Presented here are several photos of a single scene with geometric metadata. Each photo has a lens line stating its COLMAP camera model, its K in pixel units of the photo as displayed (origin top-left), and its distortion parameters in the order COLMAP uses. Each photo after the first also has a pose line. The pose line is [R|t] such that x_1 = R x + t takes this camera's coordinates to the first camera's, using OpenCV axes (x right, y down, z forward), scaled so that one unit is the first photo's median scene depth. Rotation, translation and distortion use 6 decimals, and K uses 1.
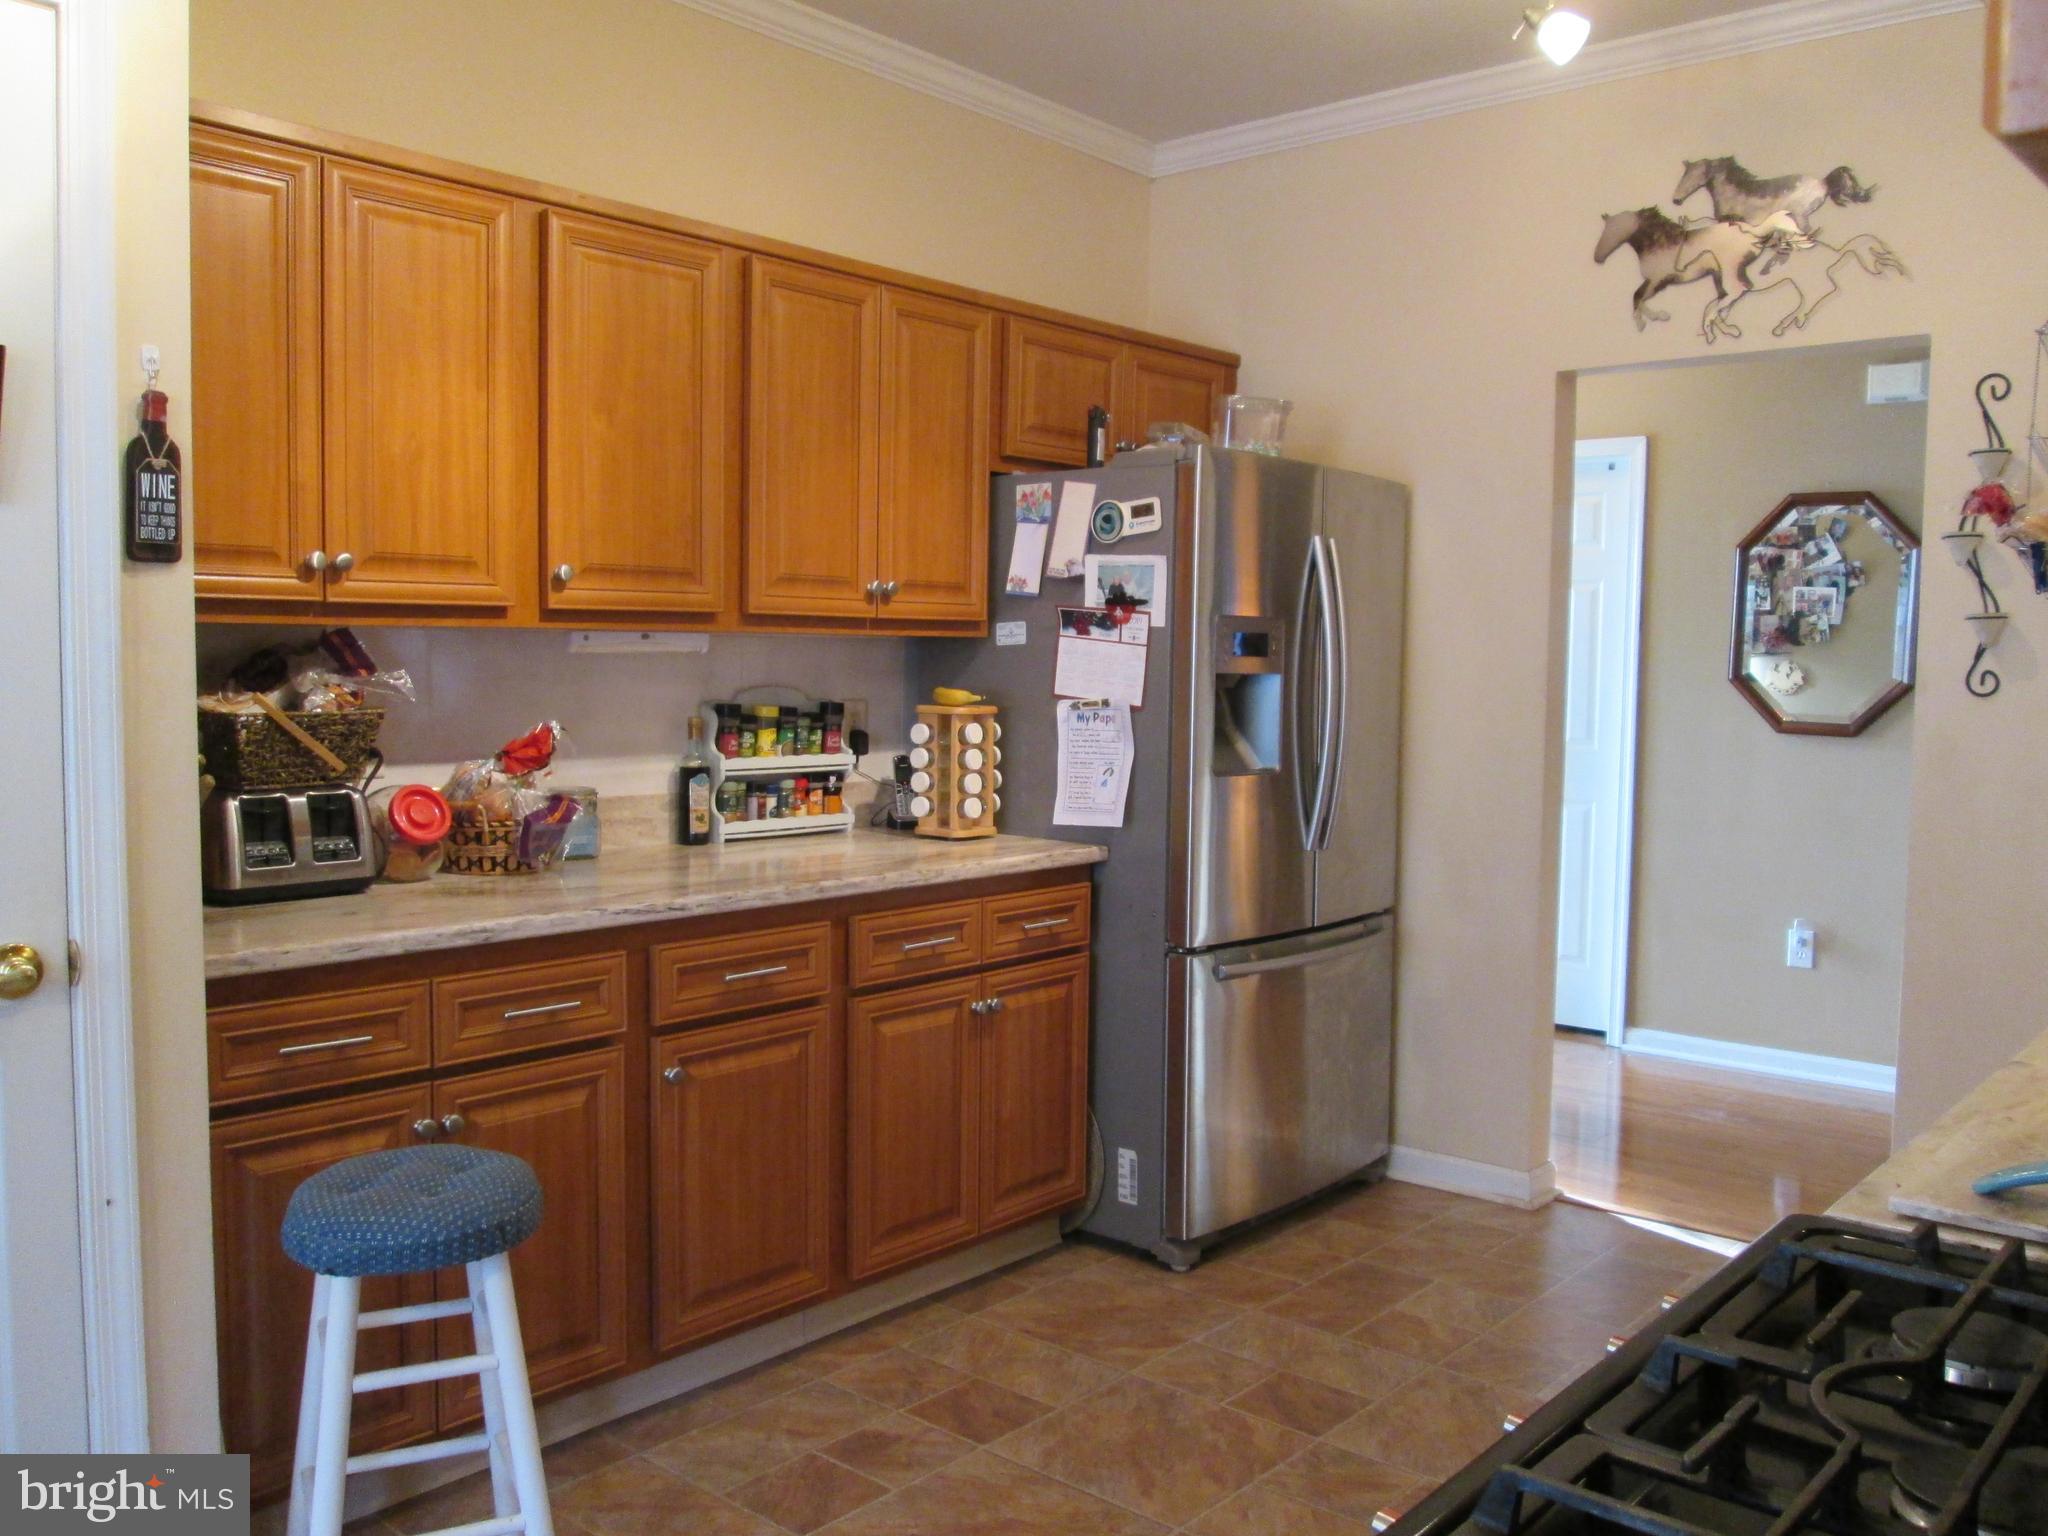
lens RADIAL K [[1651.0, 0, 1024.0], [0, 1651.0, 768.0], [0, 0, 1]] dist [-0.068628, 0.036386]
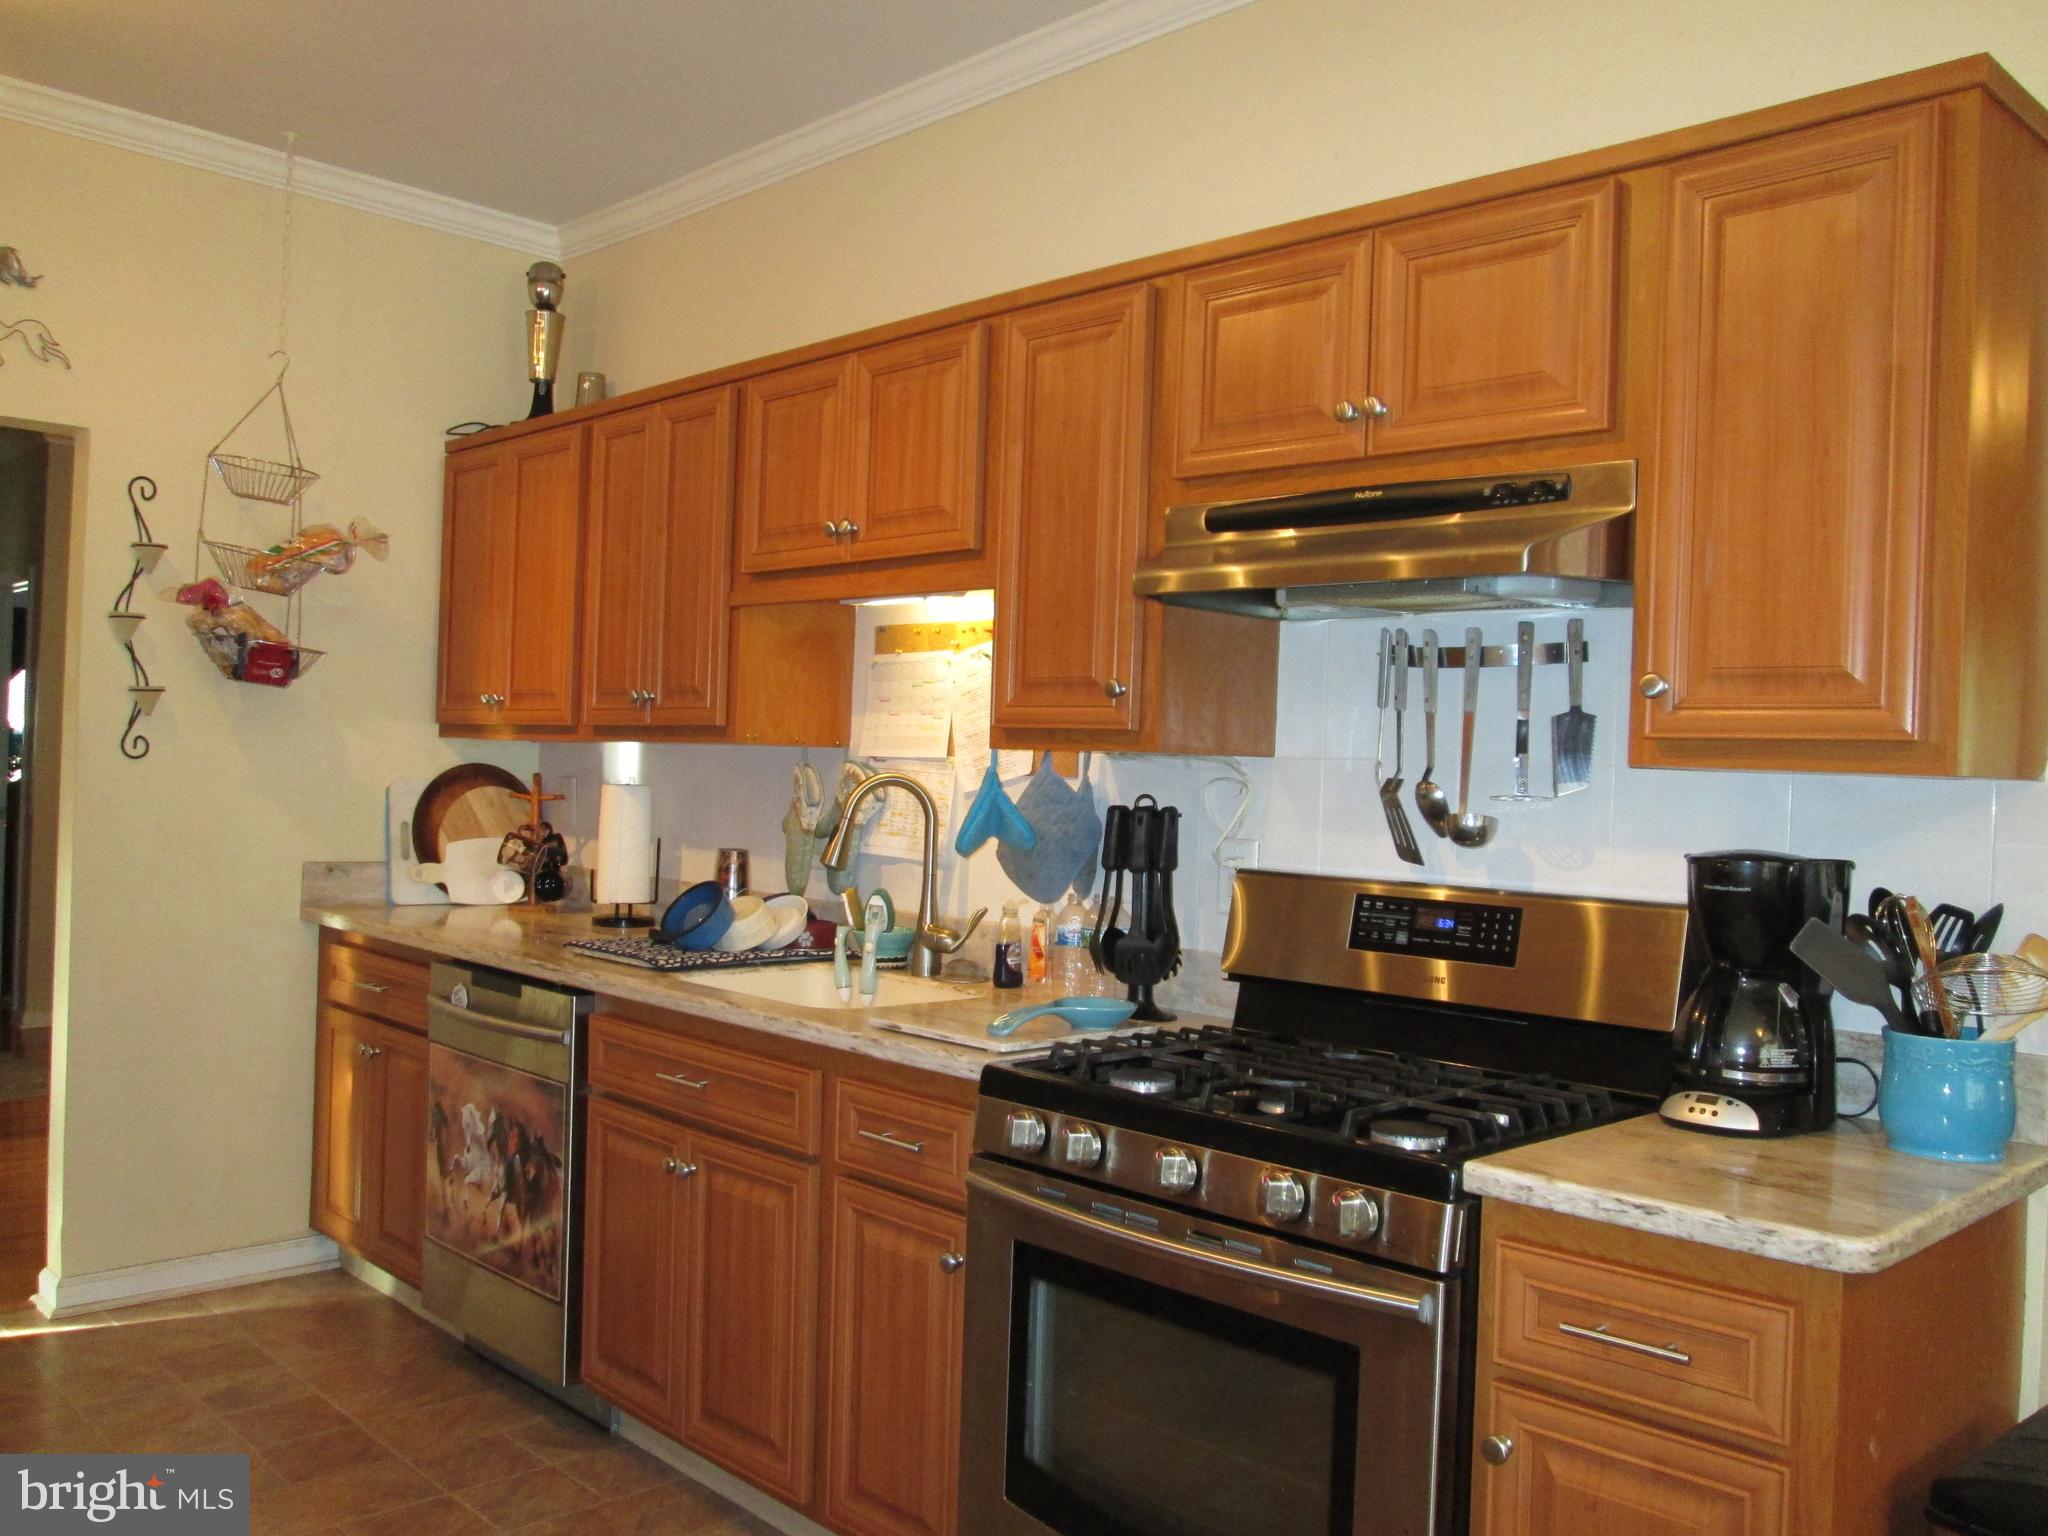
lens RADIAL K [[1677.2, 0, 970.2], [0, 1677.2, 770.5], [0, 0, 1]] dist [-0.065280, 0.056381]
pose [[0.096309, -0.011722, 0.995282, -0.472610], [0.033043, 0.999417, 0.008573, -0.024494], [-0.994803, 0.032061, 0.096640, 0.285415]]
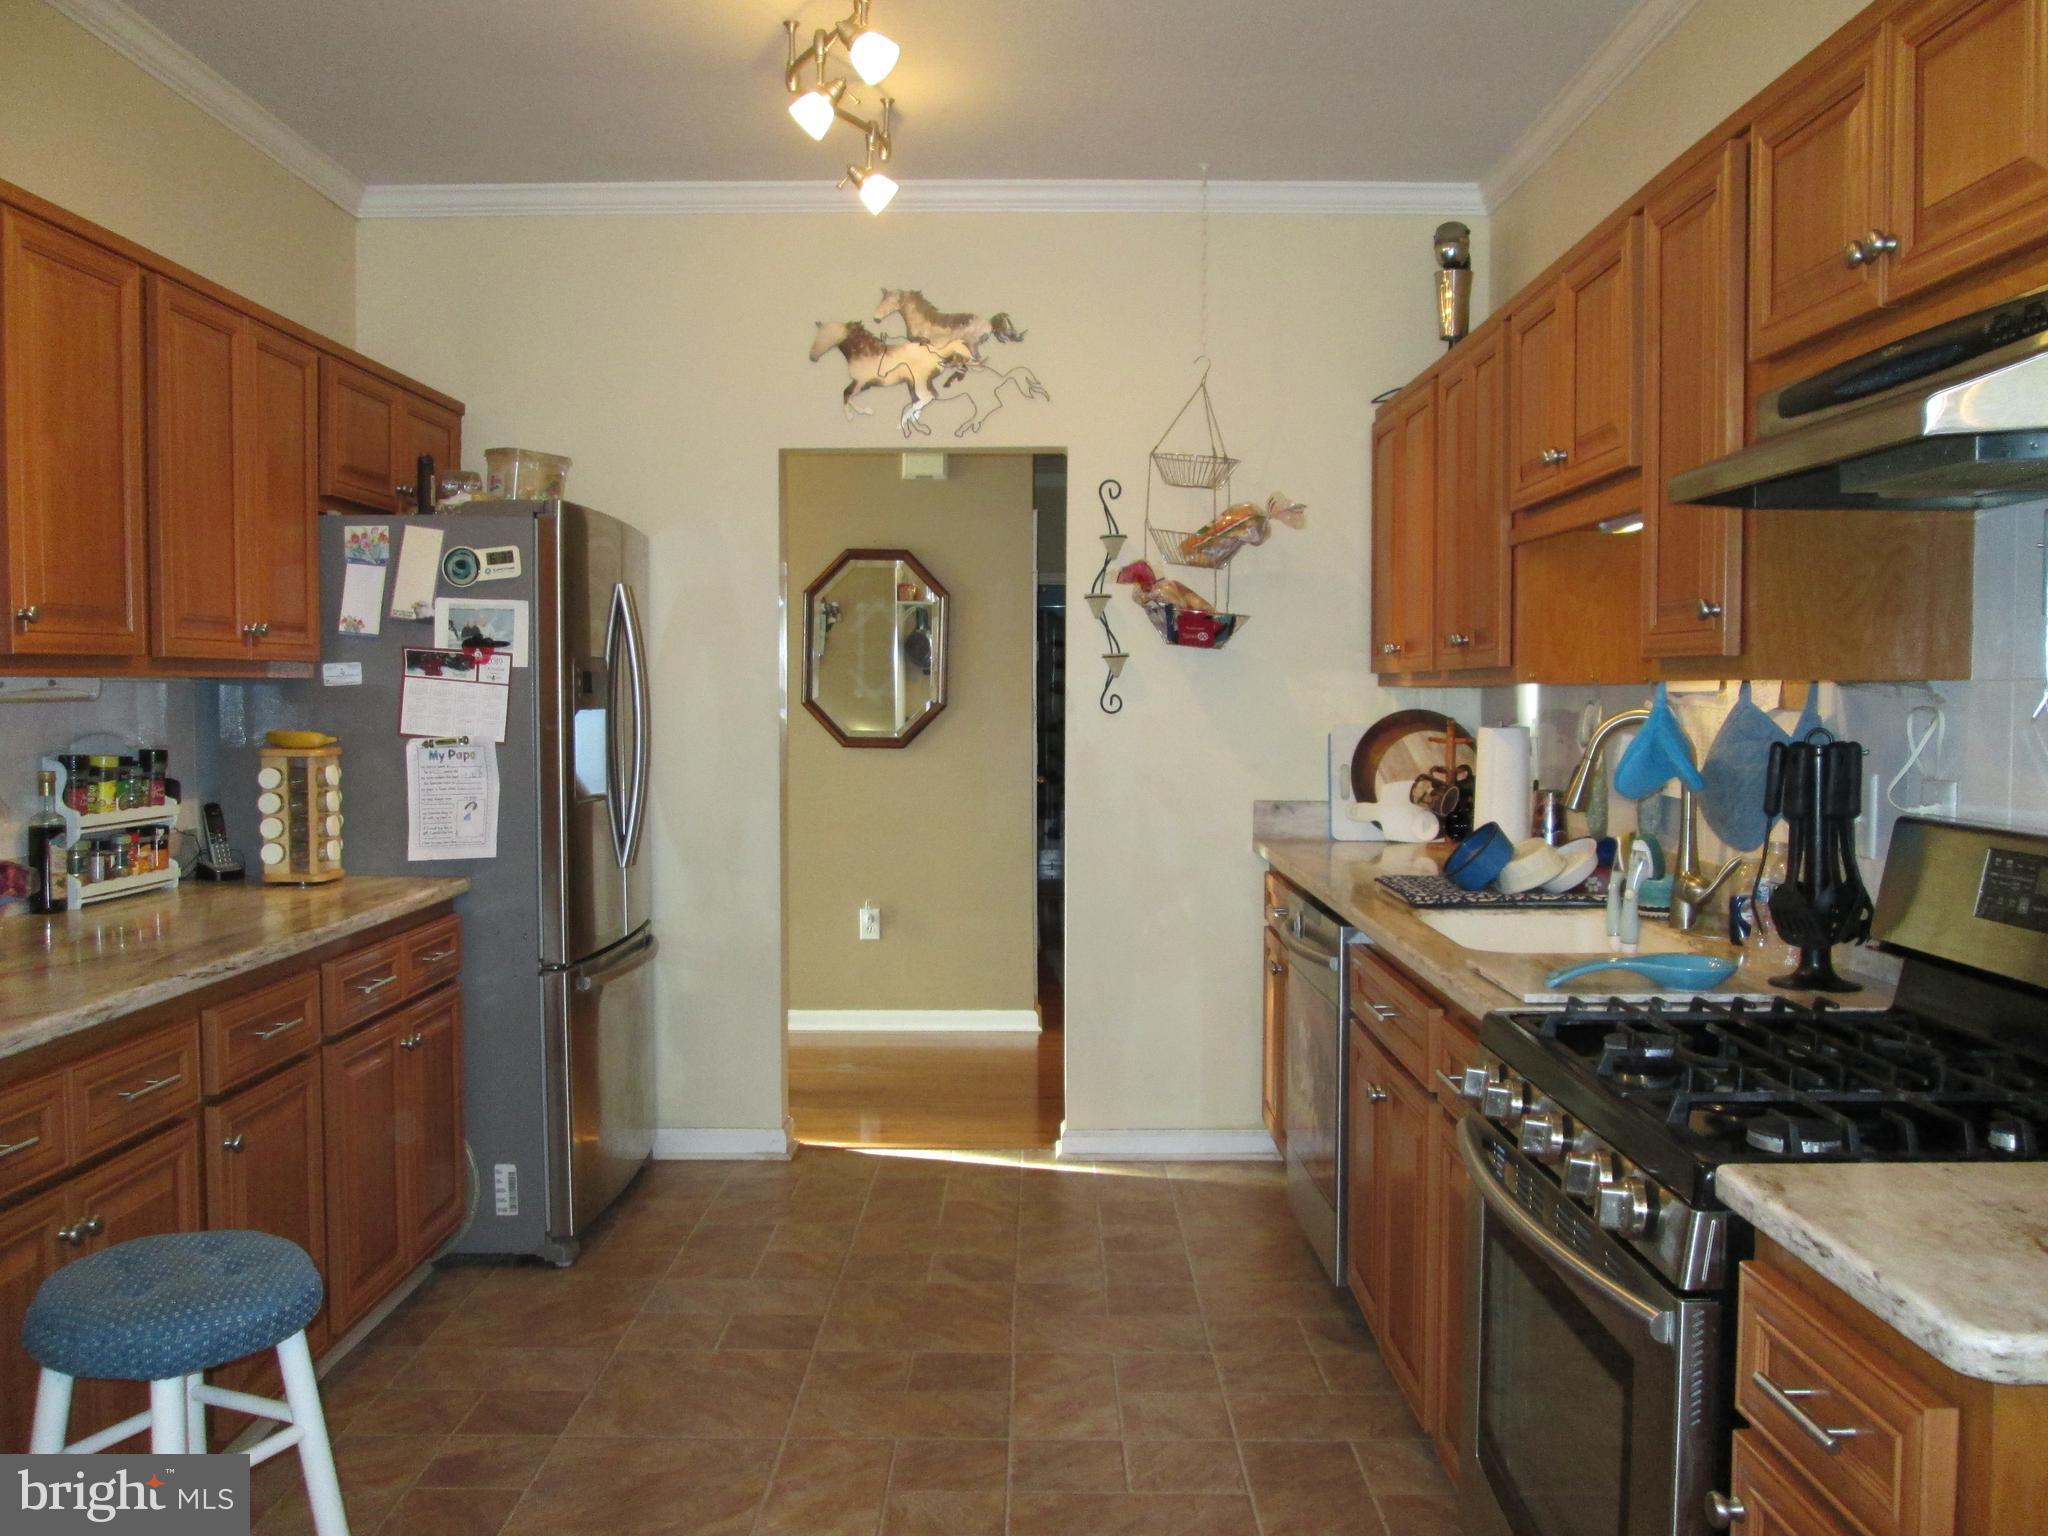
lens RADIAL K [[1651.0, 0, 1024.0], [0, 1651.0, 768.0], [0, 0, 1]] dist [-0.068628, 0.036386]
pose [[0.759669, -0.043975, 0.648821, -0.351178], [0.053675, 0.998547, 0.004832, -0.007832], [-0.648091, 0.031155, 0.760926, -0.016303]]
